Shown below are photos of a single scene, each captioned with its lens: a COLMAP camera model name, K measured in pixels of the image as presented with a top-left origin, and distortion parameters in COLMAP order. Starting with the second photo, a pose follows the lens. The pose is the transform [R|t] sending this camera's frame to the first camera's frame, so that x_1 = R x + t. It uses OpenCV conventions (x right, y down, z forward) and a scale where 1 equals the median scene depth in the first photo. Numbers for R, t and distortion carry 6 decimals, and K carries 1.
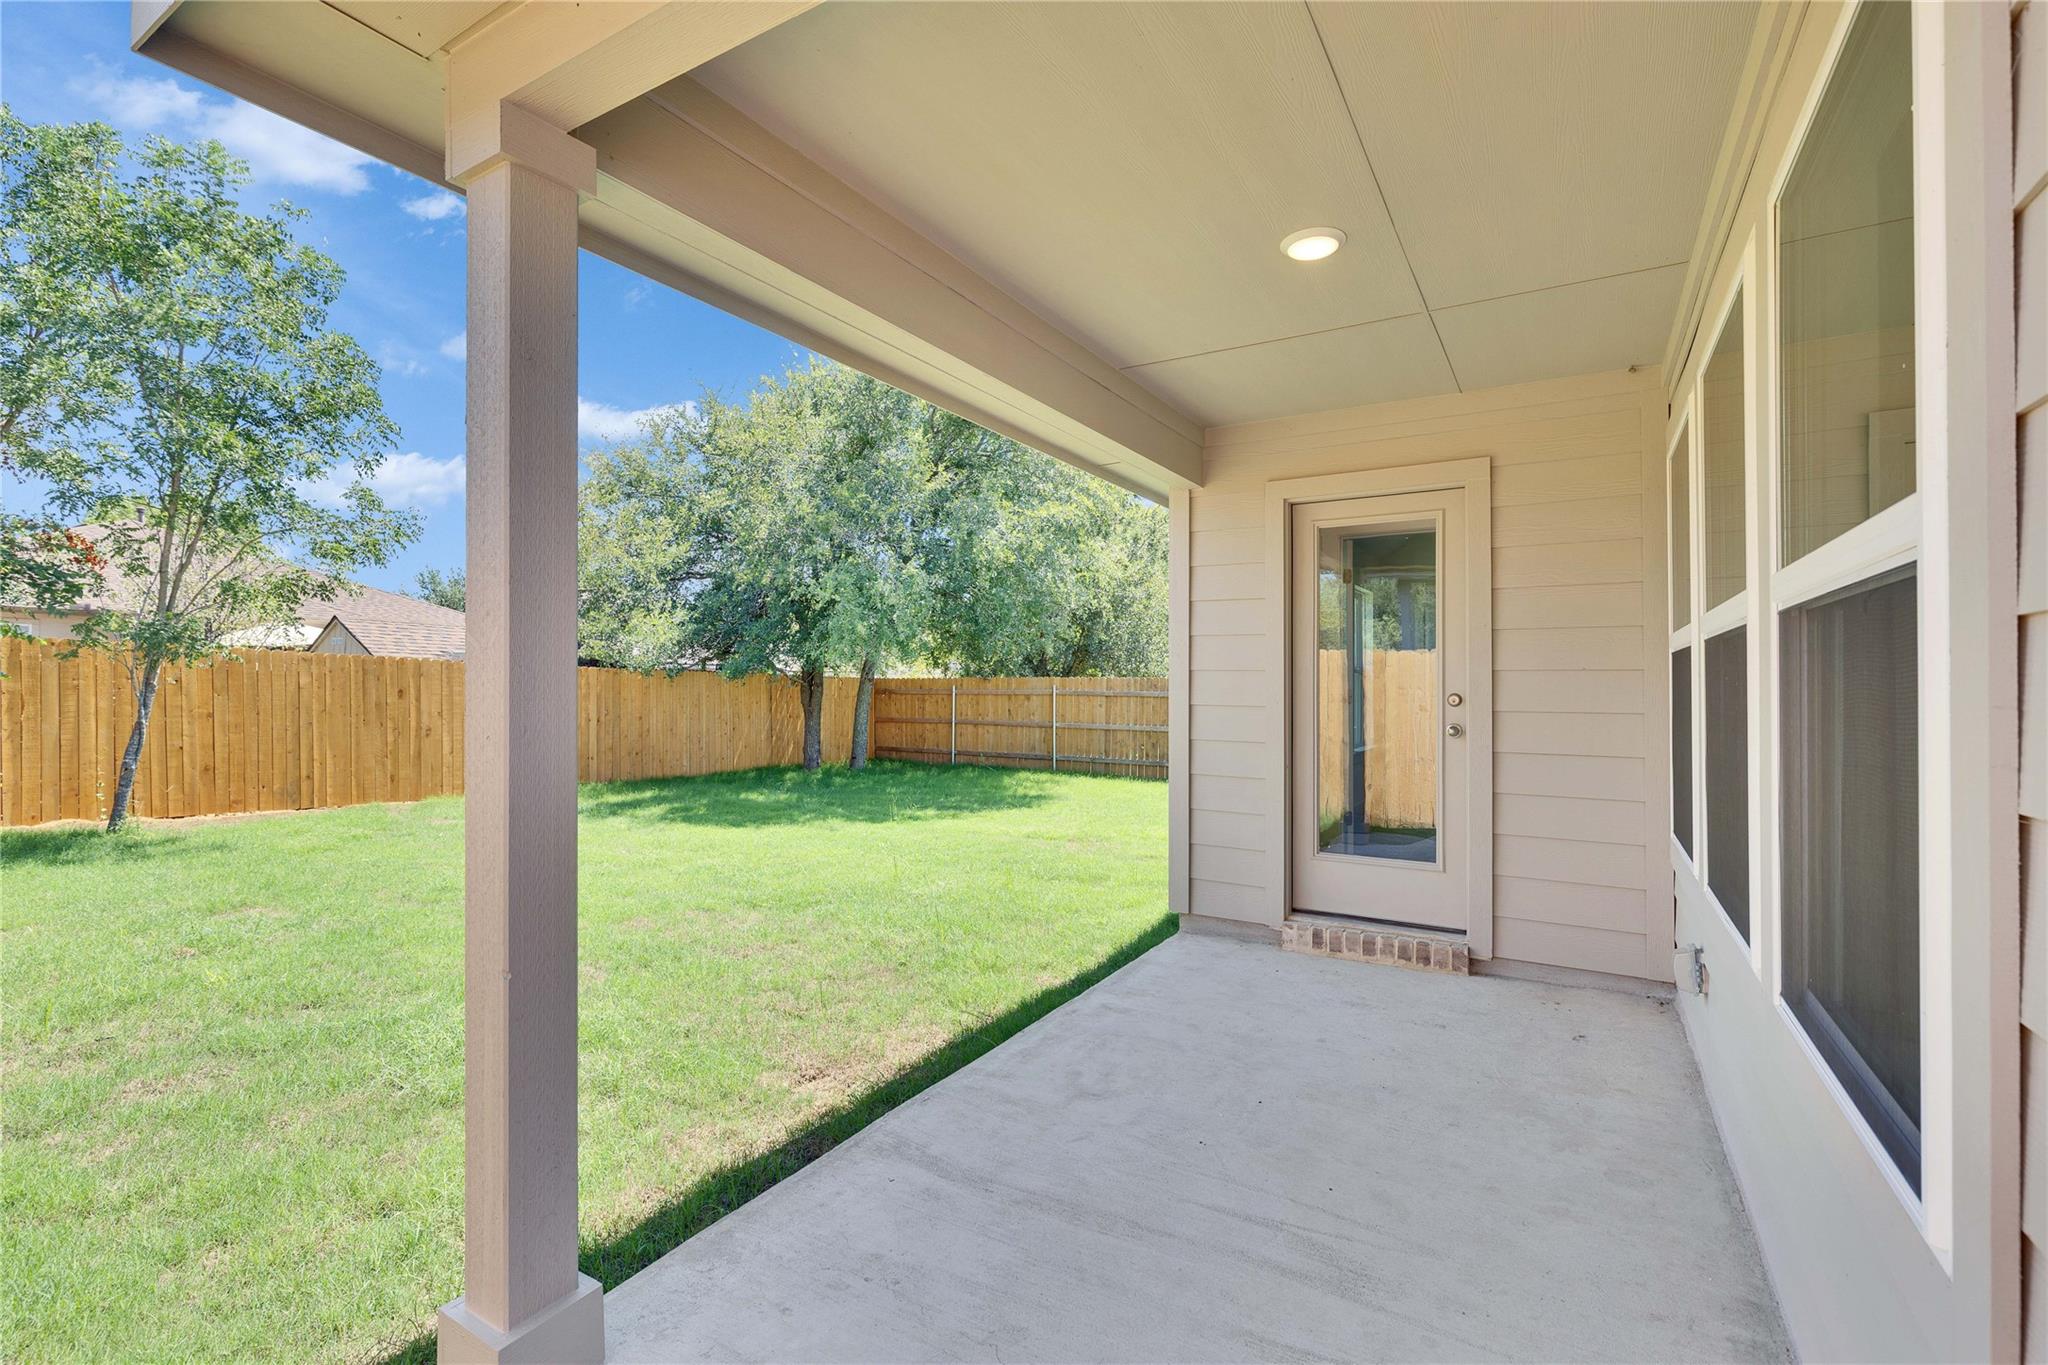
lens RADIAL K [[904.2, 0, 1030.8], [0, 904.2, 678.0], [0, 0, 1]] dist [0.003801, 0.000572]
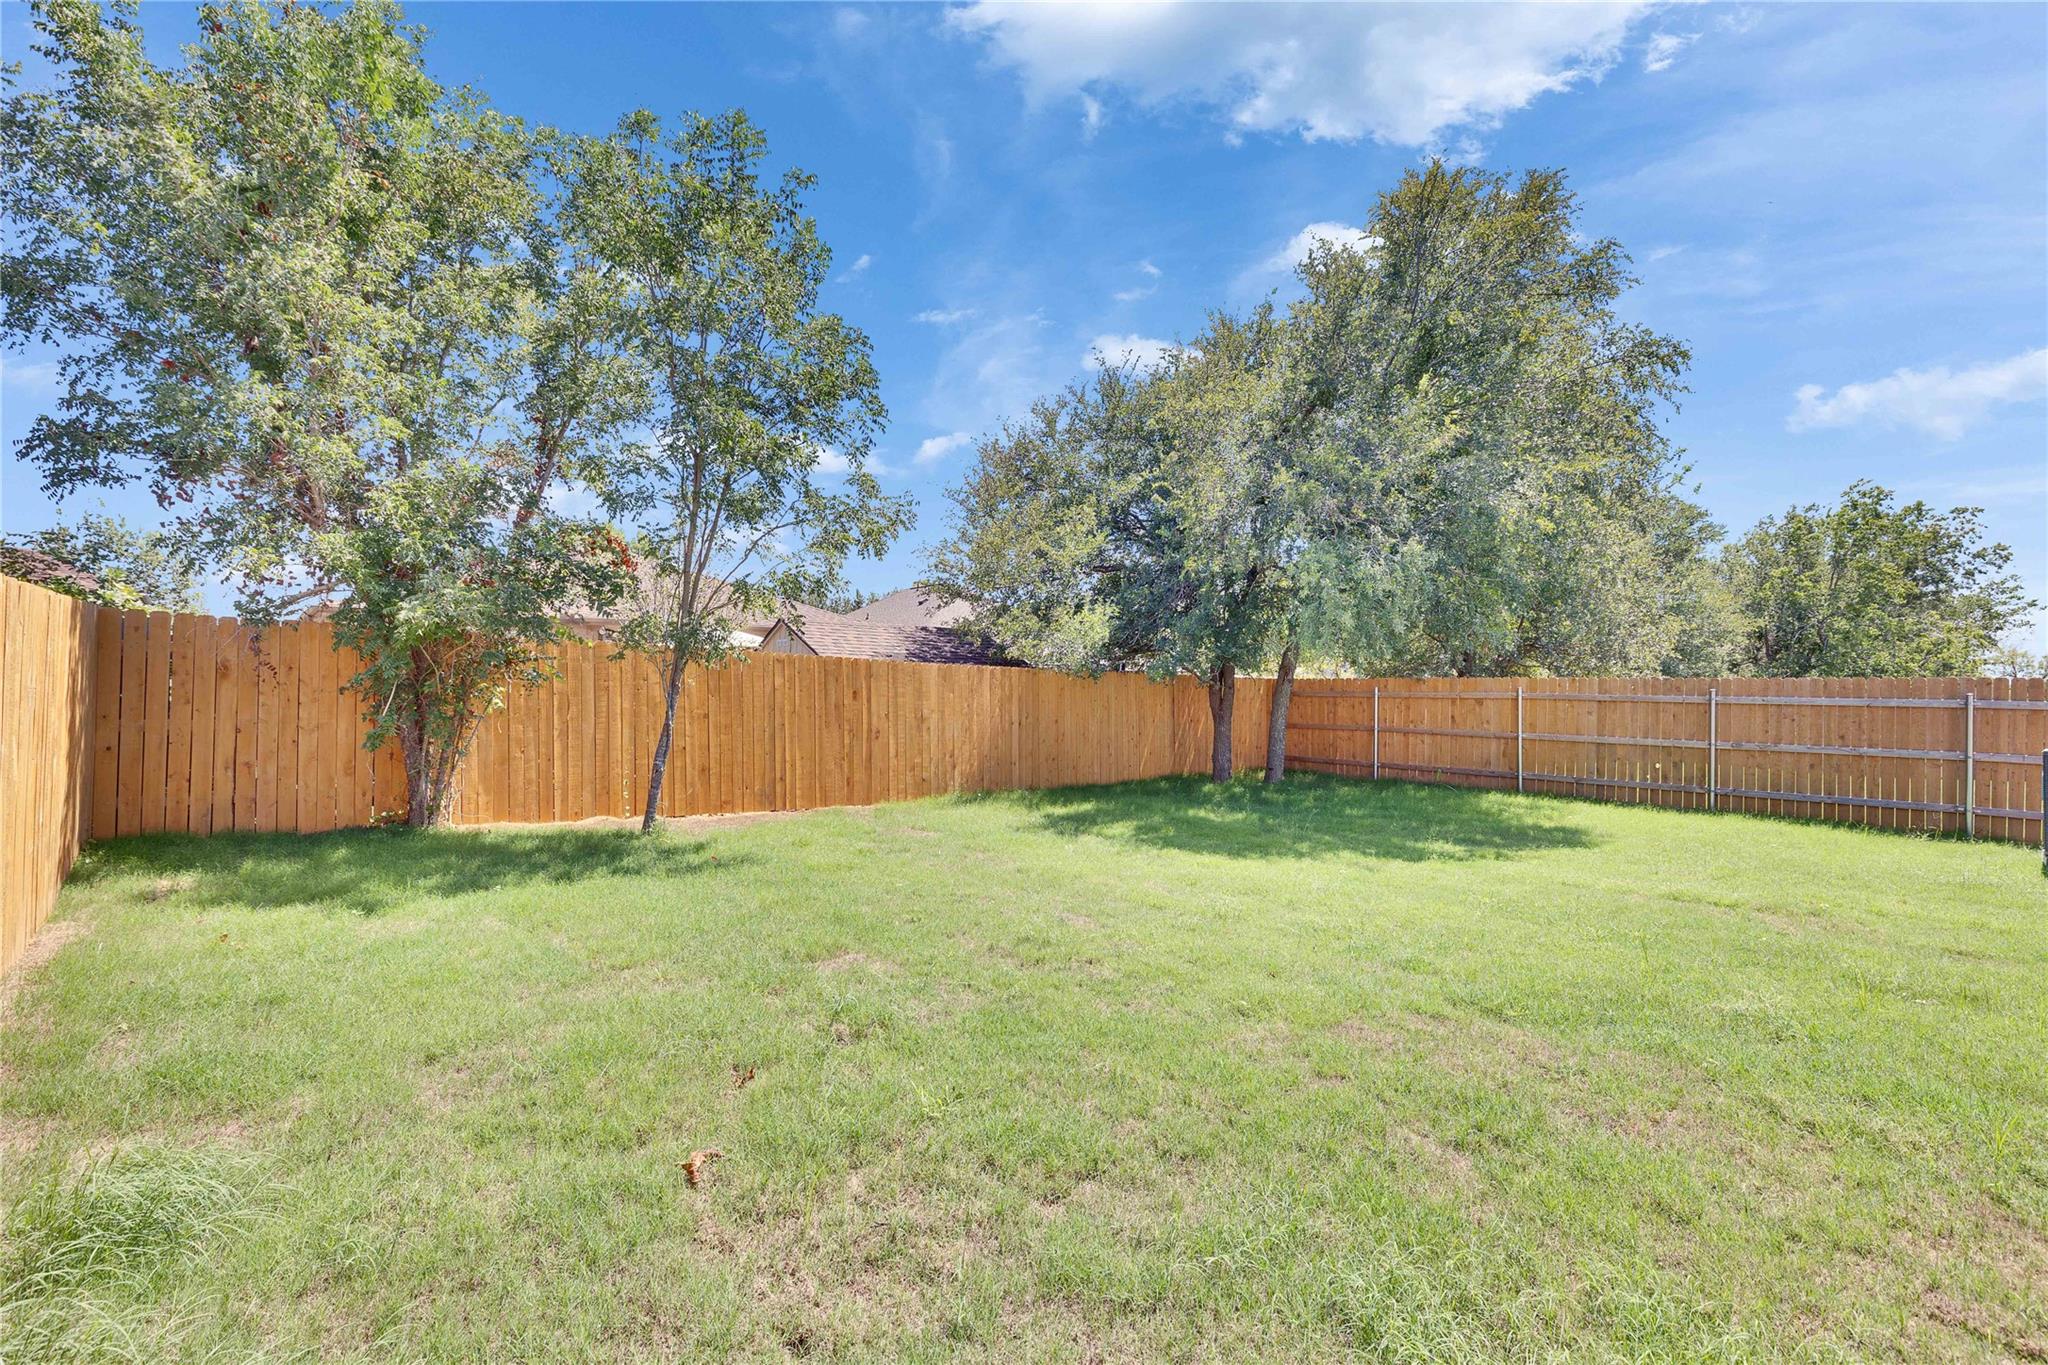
lens RADIAL K [[904.1, 0, 1037.0], [0, 904.1, 681.0], [0, 0, 1]] dist [0.017997, 0.000108]
pose [[0.956068, 0.000545, -0.293146, -0.233925], [0.000477, 0.999994, 0.003415, -0.001131], [0.293146, -0.003404, 0.956062, 0.131497]]
